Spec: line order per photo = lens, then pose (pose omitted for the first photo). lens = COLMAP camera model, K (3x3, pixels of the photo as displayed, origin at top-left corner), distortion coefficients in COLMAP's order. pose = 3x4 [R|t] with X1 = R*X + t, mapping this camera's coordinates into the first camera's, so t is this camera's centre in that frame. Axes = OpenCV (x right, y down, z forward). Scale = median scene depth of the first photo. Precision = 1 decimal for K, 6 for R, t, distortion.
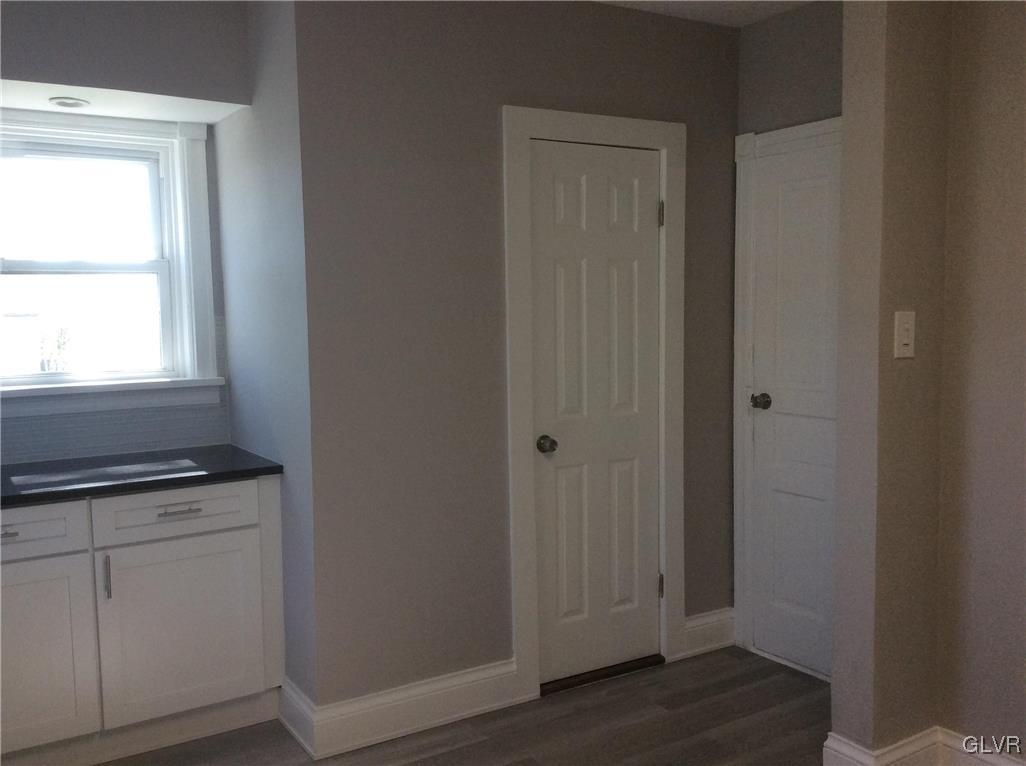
lens RADIAL K [[936.4, 0, 513.0], [0, 936.4, 383.0], [0, 0, 1]] dist [0.155642, -0.310192]
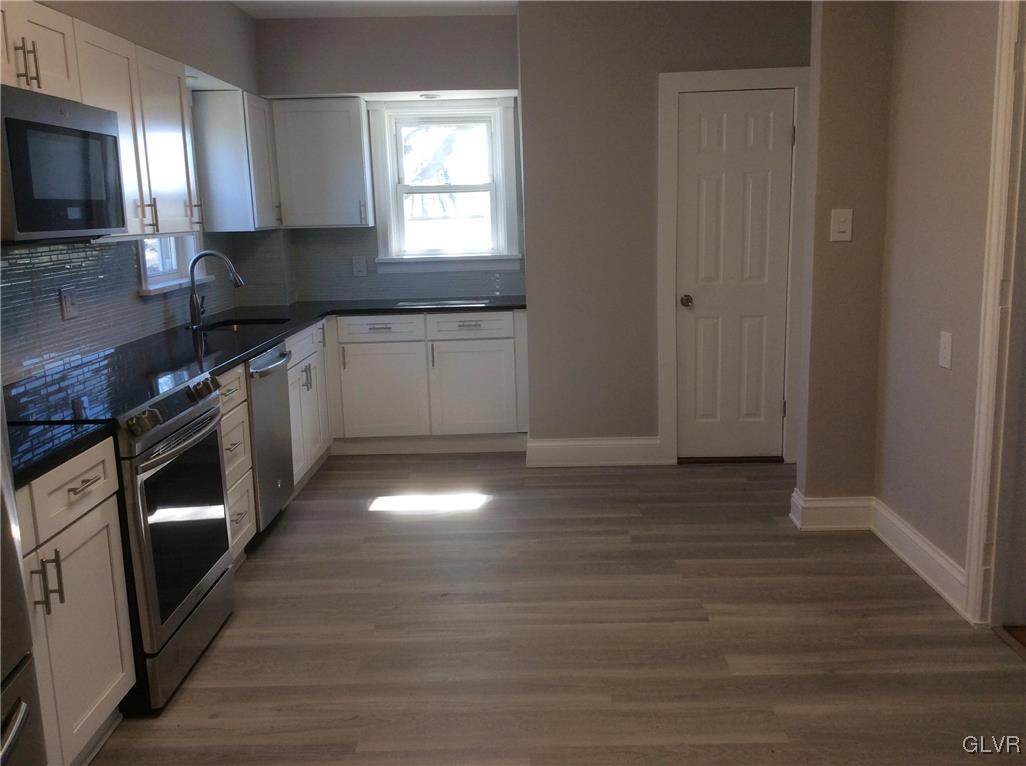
lens RADIAL K [[936.4, 0, 513.0], [0, 936.4, 383.0], [0, 0, 1]] dist [0.155642, -0.310192]
pose [[0.835324, 0.090291, -0.542293, 0.635938], [-0.031459, 0.992655, 0.116816, 0.028455], [0.548858, -0.080519, 0.832029, -0.419888]]
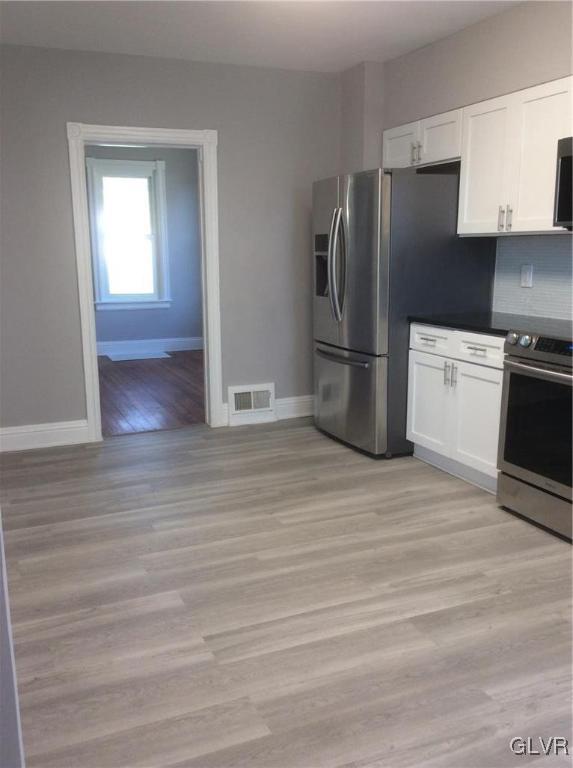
lens RADIAL K [[701.0, 0, 286.5], [0, 701.0, 384.0], [0, 0, 1]] dist [0.155642, -0.310192]
pose [[-0.985178, -0.014566, 0.170915, 0.092384], [0.032690, 0.962185, 0.270427, -0.056781], [-0.168391, 0.272006, -0.947448, 1.088459]]
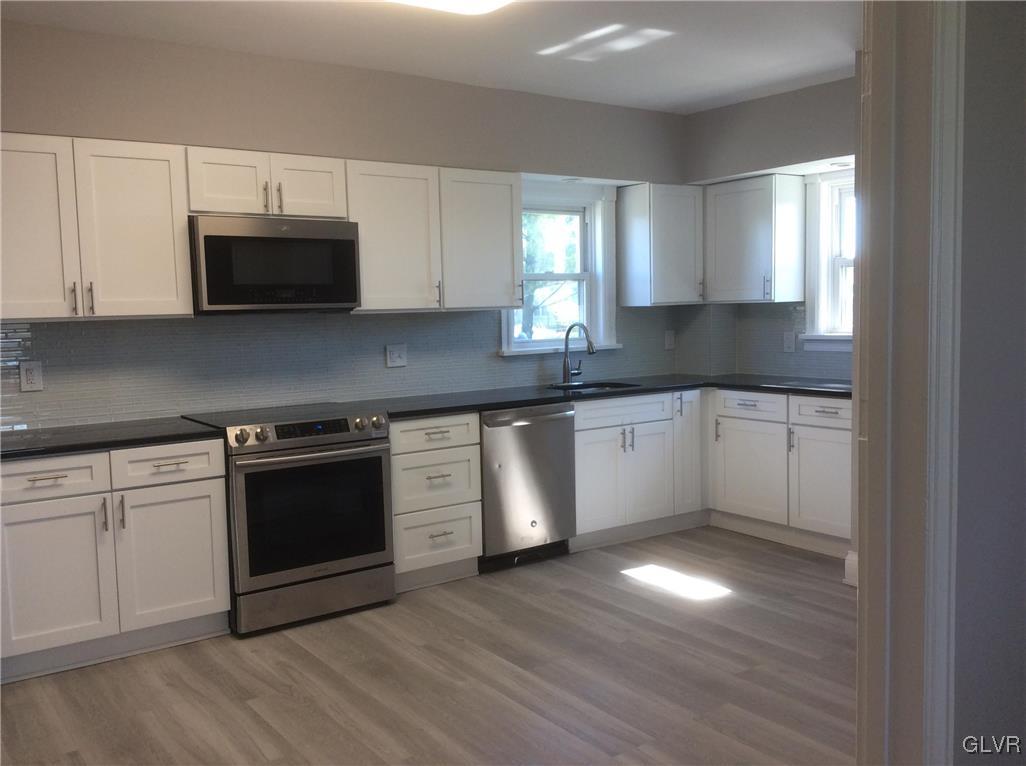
lens RADIAL K [[936.4, 0, 513.0], [0, 936.4, 383.0], [0, 0, 1]] dist [0.155642, -0.310192]
pose [[0.041277, 0.101502, -0.993979, 1.122483], [-0.064906, 0.992998, 0.098707, -0.037403], [0.997037, 0.060441, 0.047576, 0.336808]]
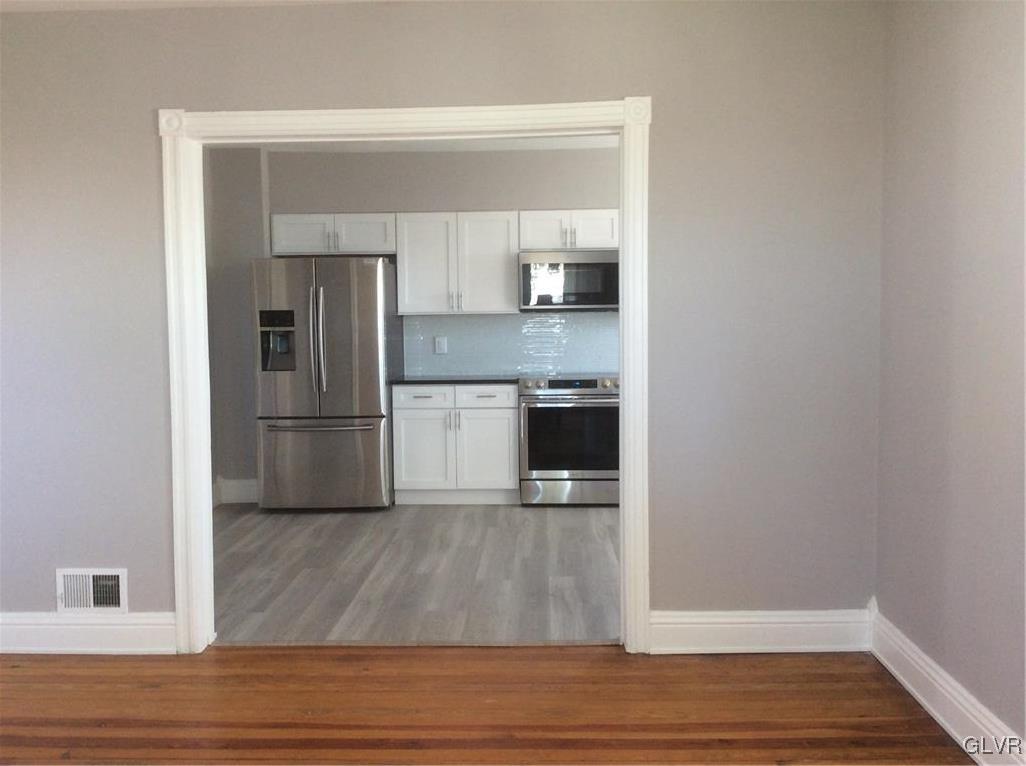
lens RADIAL K [[936.4, 0, 513.0], [0, 936.4, 383.0], [0, 0, 1]] dist [0.155642, -0.310192]
pose [[-0.565745, 0.067134, -0.821843, 1.549567], [-0.053000, 0.991659, 0.117491, -0.062210], [0.822875, 0.110028, -0.557468, 1.112056]]
